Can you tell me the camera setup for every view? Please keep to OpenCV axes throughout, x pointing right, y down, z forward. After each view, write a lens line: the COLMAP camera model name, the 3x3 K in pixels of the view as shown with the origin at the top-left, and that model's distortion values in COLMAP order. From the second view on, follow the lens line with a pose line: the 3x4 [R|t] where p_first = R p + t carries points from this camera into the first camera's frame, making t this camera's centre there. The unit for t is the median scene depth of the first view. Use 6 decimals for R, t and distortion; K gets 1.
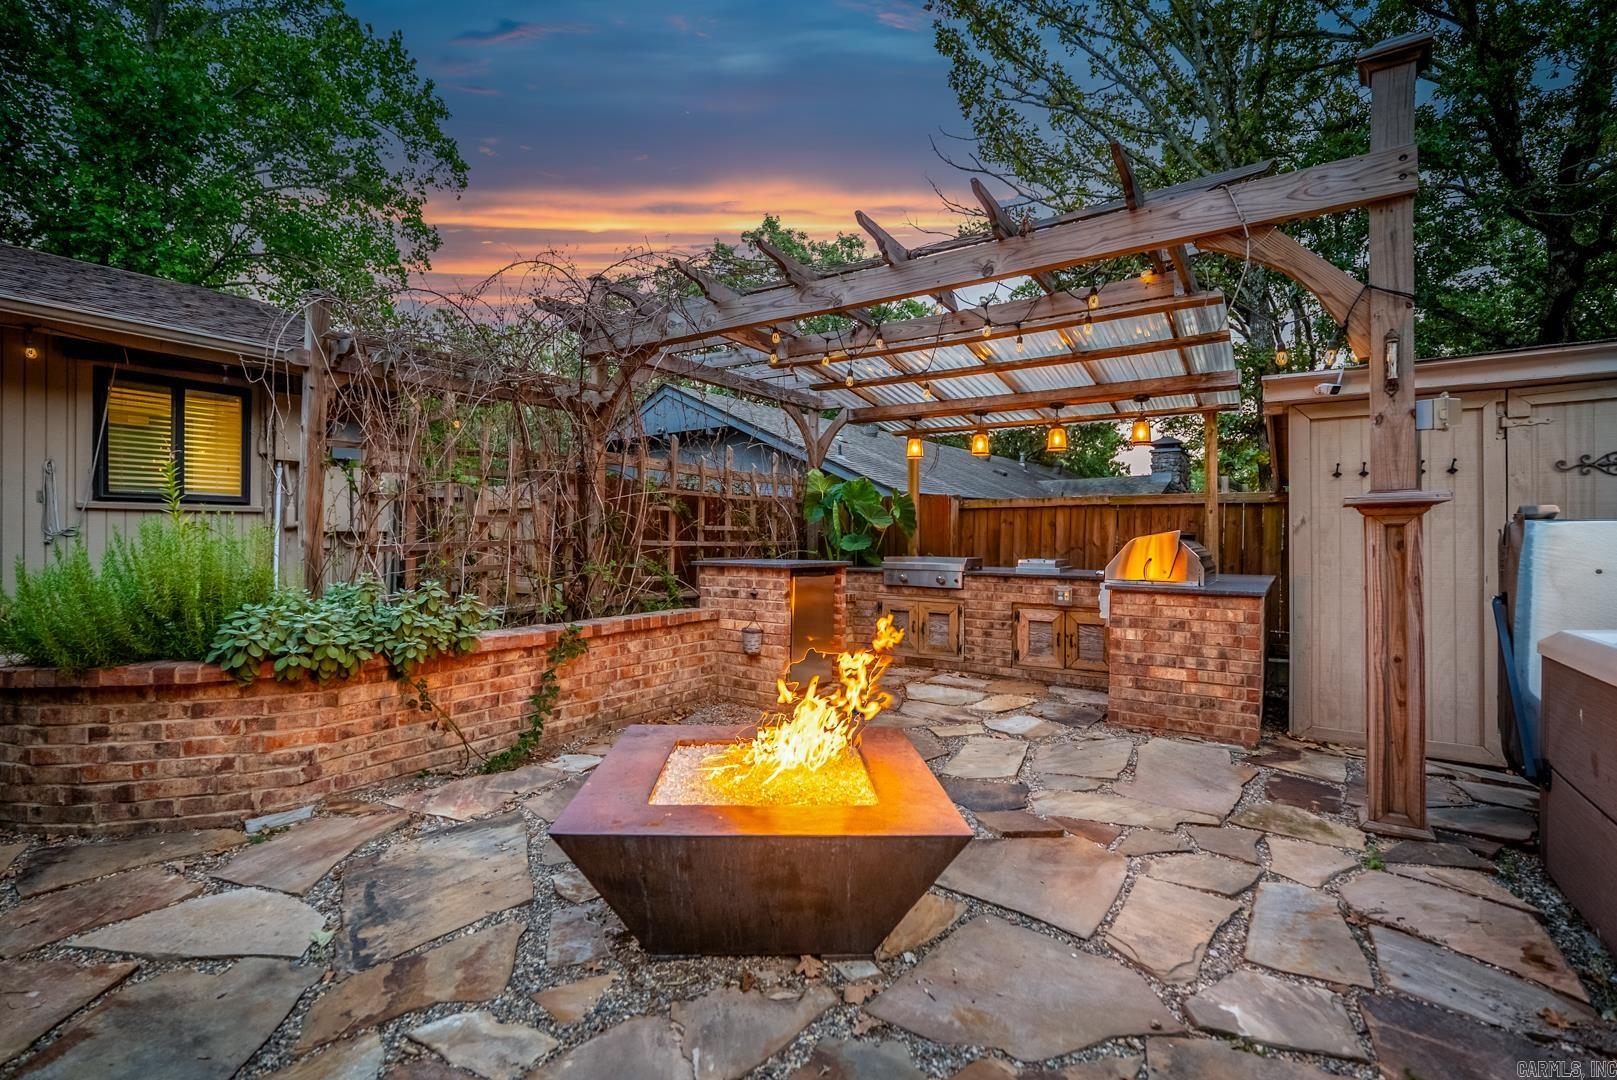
lens RADIAL K [[723.7, 0, 802.2], [0, 723.7, 536.7], [0, 0, 1]] dist [-0.002721, -0.000092]
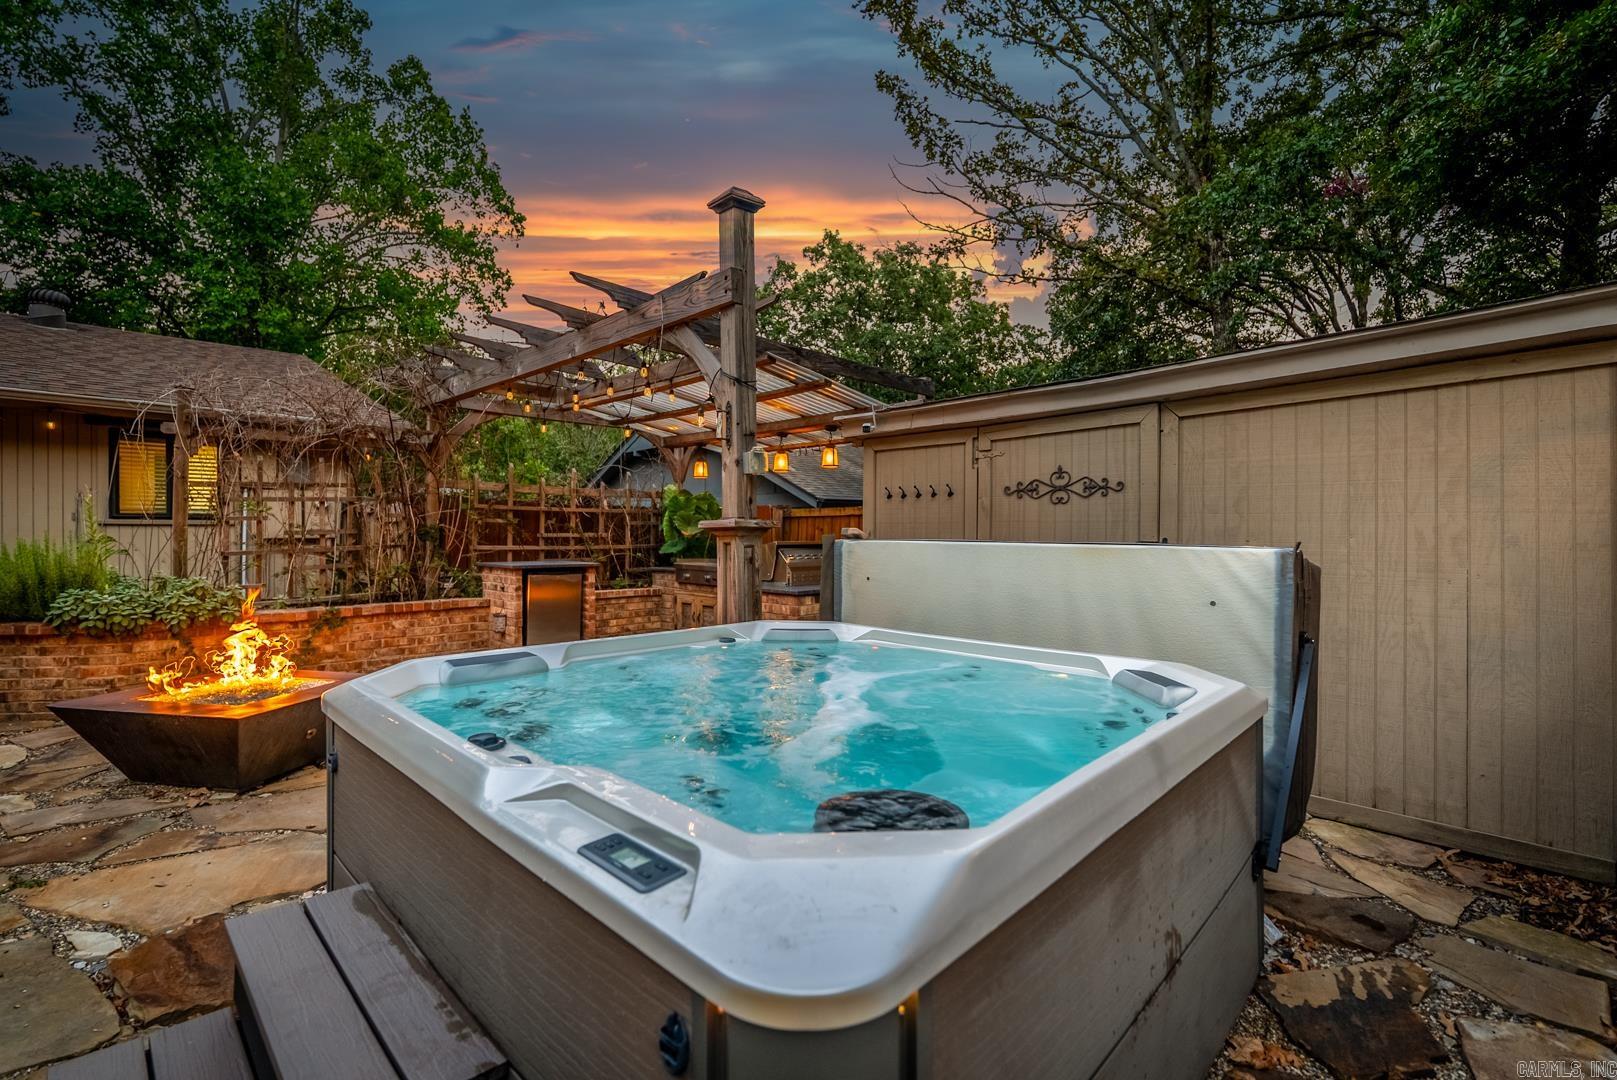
lens RADIAL K [[713.0, 0, 812.8], [0, 713.0, 536.7], [0, 0, 1]] dist [-0.003436, -0.000959]
pose [[0.984459, 0.000251, -0.175614, 0.840813], [0.000850, 0.999980, 0.006191, -0.025529], [0.175612, -0.006244, 0.984440, -0.219383]]
